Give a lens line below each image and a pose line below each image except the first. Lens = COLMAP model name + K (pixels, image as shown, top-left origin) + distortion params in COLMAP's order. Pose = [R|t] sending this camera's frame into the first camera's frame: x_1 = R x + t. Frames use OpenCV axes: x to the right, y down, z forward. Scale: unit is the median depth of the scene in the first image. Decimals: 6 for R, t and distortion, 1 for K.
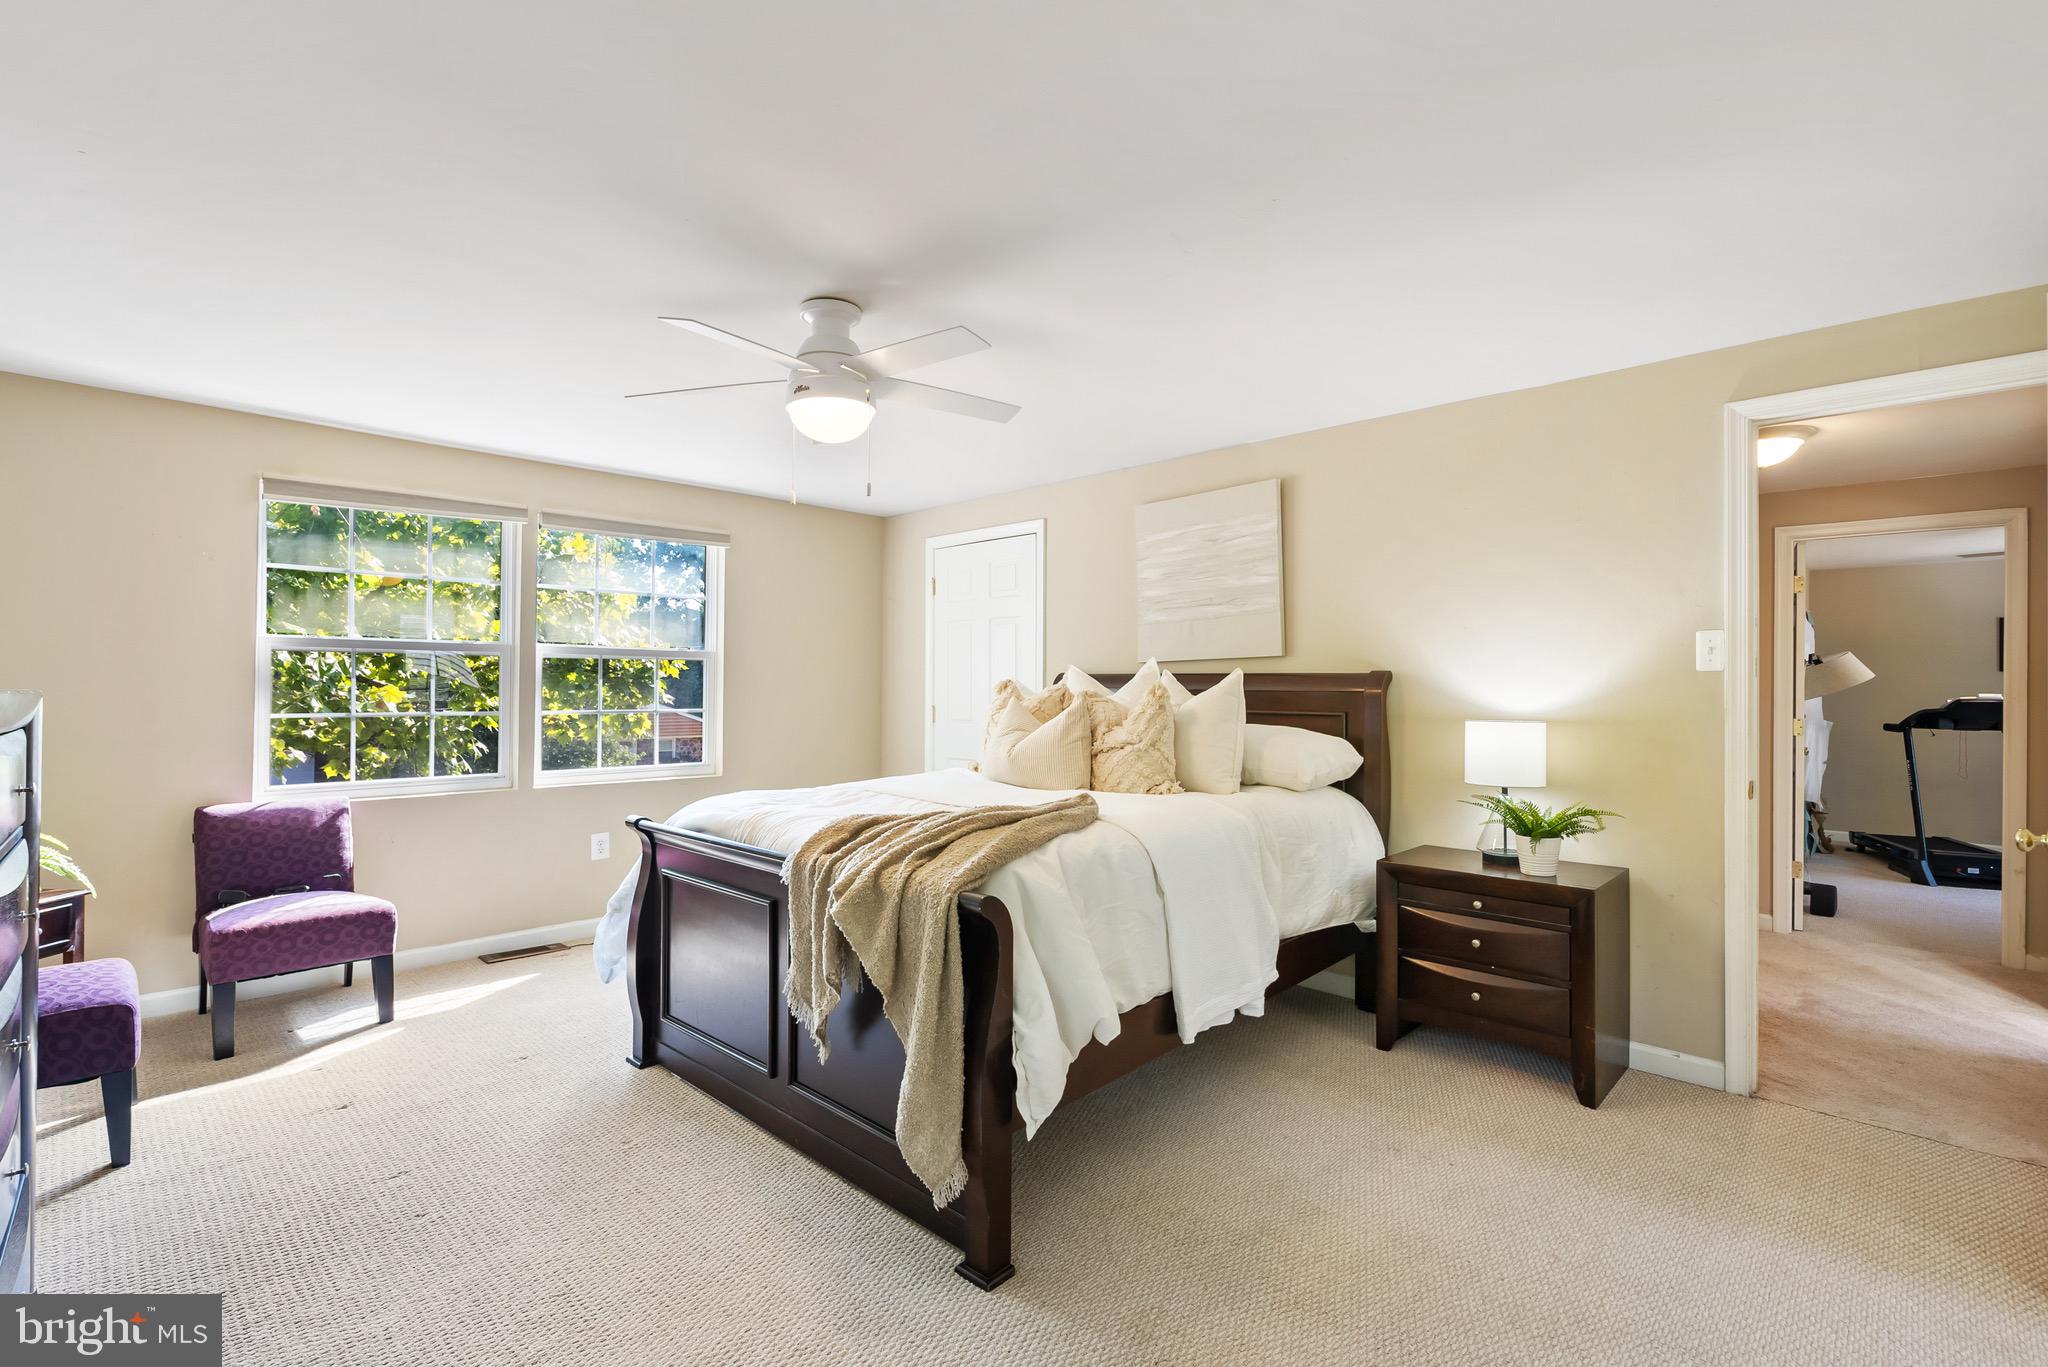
lens RADIAL K [[946.1, 0, 1021.6], [0, 946.1, 674.0], [0, 0, 1]] dist [-0.002868, -0.000325]
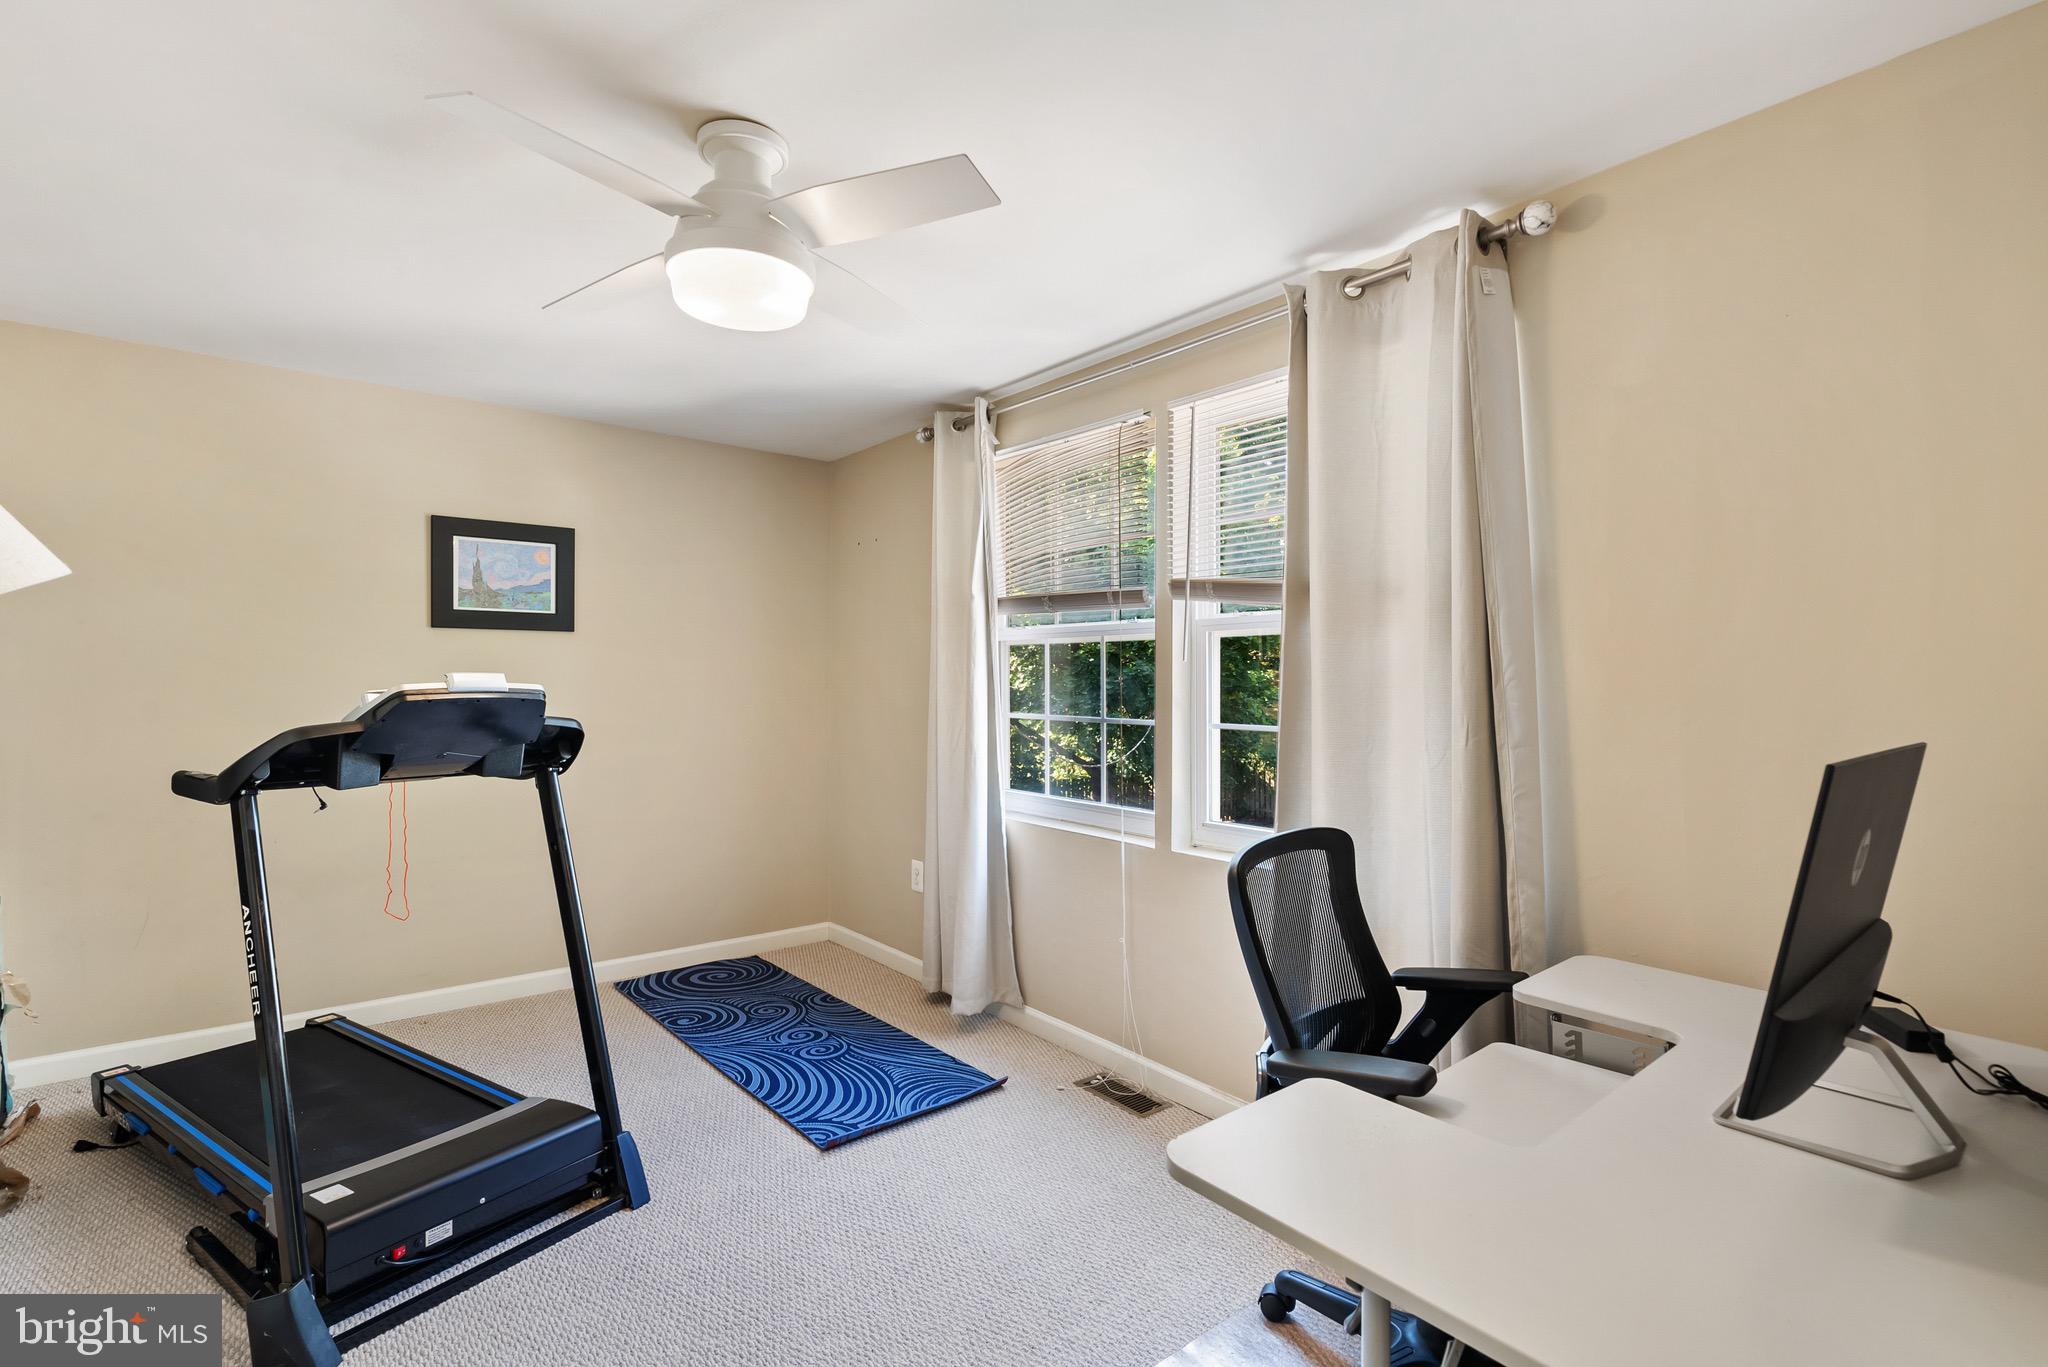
lens RADIAL K [[929.5, 0, 1019.1], [0, 929.5, 677.3], [0, 0, 1]] dist [-0.002465, -0.000334]
pose [[0.124390, -0.001850, 0.992232, 0.691345], [-0.008270, 0.999962, 0.002902, 0.018923], [-0.992199, -0.008567, 0.124370, 0.734380]]
